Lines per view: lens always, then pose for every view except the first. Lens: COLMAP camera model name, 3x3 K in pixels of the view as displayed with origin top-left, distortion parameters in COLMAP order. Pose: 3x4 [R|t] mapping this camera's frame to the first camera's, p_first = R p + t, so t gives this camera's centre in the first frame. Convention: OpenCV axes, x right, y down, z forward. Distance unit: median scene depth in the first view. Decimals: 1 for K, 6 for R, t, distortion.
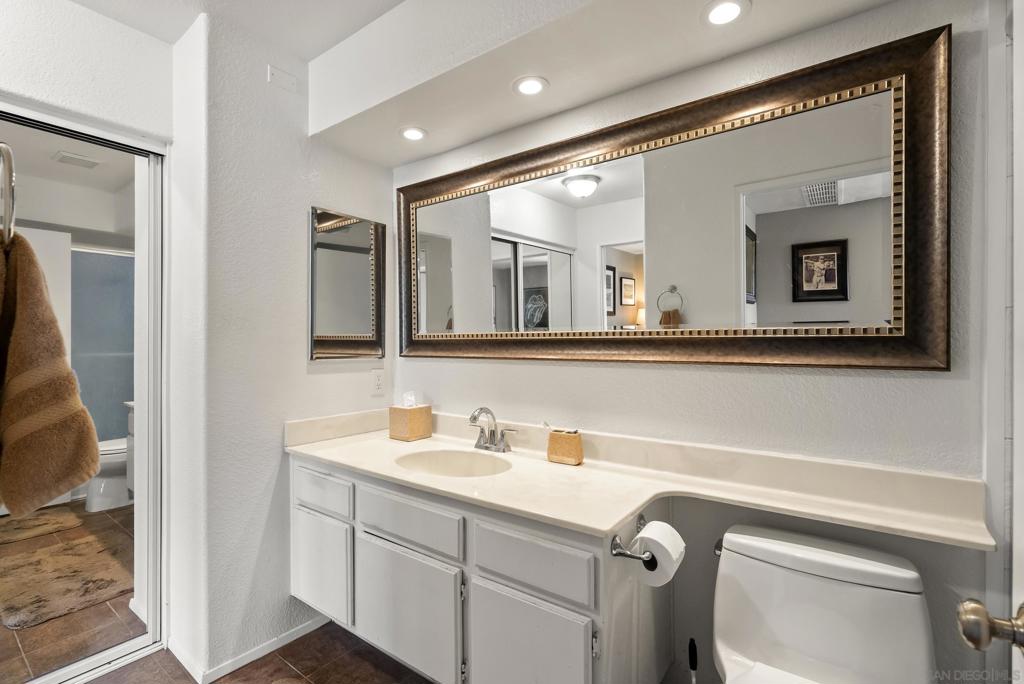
lens RADIAL K [[443.4, 0, 512.0], [0, 443.4, 342.0], [0, 0, 1]] dist [-0.026035, 0.000036]
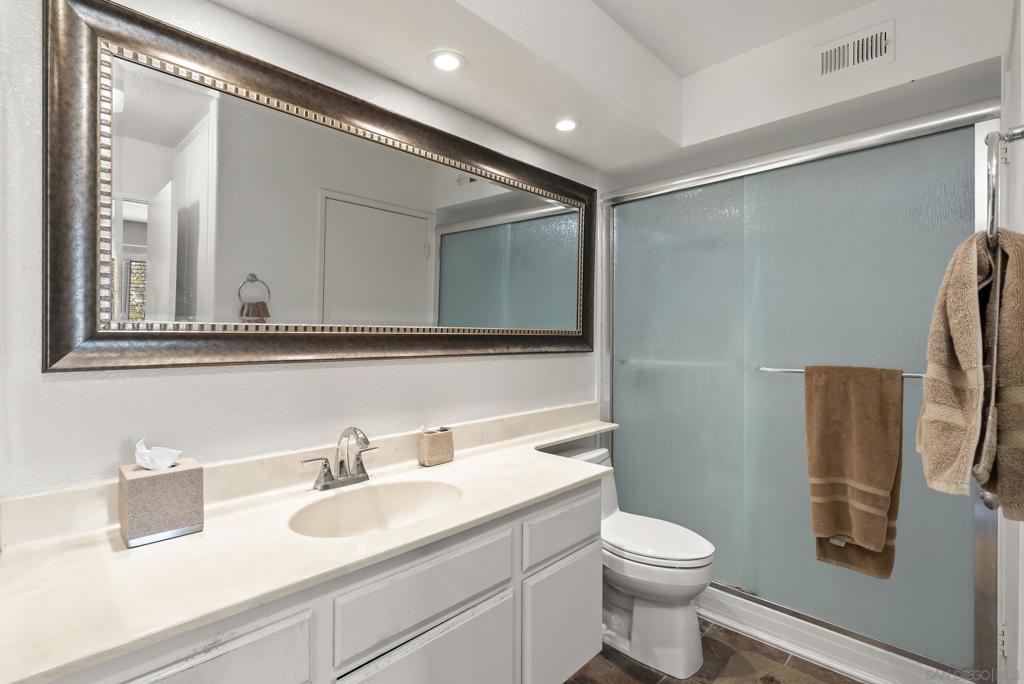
lens RADIAL K [[481.1, 0, 517.5], [0, 481.1, 339.2], [0, 0, 1]] dist [-0.000235, -0.000396]
pose [[0.157034, -0.000024, 0.987593, -0.597375], [-0.000842, 1.000000, 0.000158, 0.001221], [-0.987593, -0.000856, 0.157034, 0.453522]]
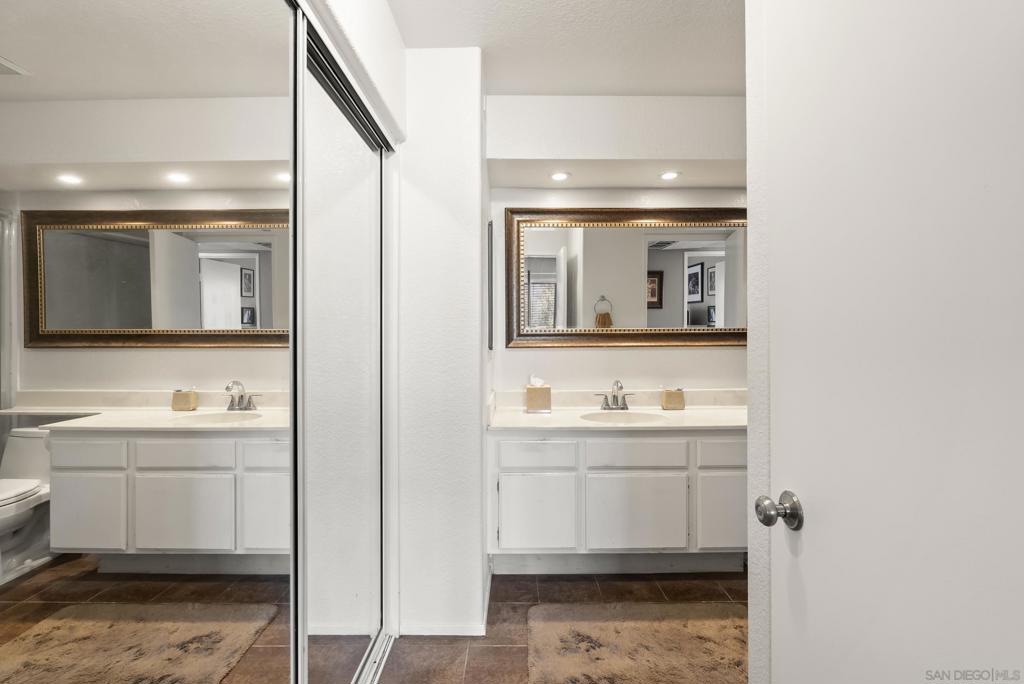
lens RADIAL K [[463.4, 0, 512.0], [0, 463.4, 342.0], [0, 0, 1]] dist [-0.000673, -0.000262]
pose [[0.812572, -0.007232, 0.582815, -0.911373], [0.002981, 0.999962, 0.008252, 0.006807], [-0.582853, -0.004968, 0.812563, -0.024544]]
